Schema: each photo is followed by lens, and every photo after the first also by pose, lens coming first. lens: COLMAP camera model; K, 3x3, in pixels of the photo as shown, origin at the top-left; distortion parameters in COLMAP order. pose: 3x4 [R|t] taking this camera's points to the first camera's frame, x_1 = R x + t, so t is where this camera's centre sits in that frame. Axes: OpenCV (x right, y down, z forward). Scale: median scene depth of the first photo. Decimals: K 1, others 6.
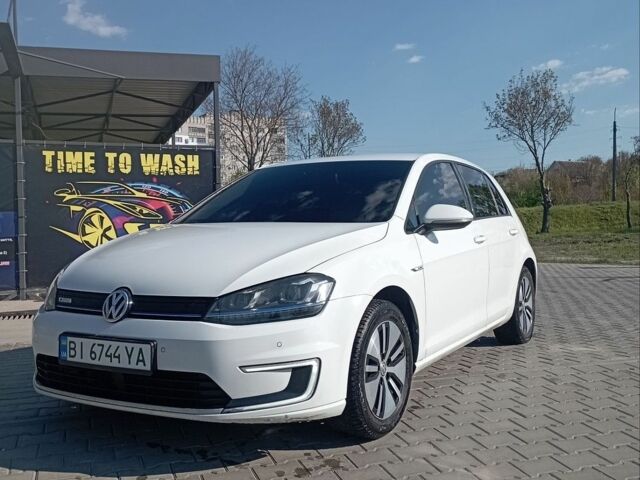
lens RADIAL K [[707.0, 0, 315.0], [0, 707.0, 248.6], [0, 0, 1]] dist [0.058001, 0.000000]
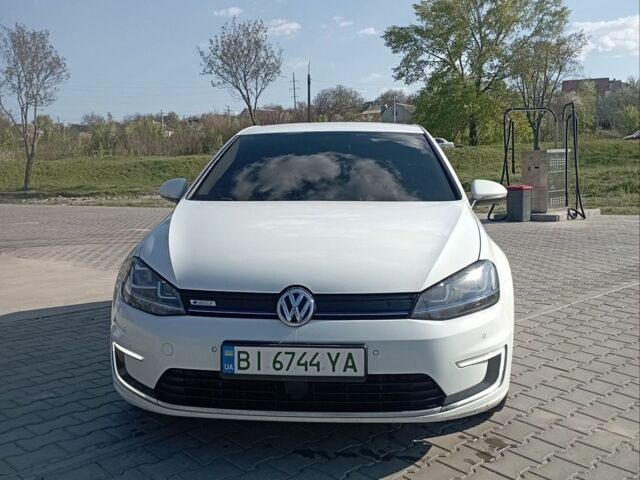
lens RADIAL K [[707.0, 0, 308.2], [0, 707.0, 252.0], [0, 0, 1]] dist [0.058001, 0.000000]
pose [[0.902235, -0.047327, 0.428639, -0.623424], [0.010545, 0.996084, 0.087783, -0.063091], [-0.431115, -0.074681, 0.899201, 0.203517]]
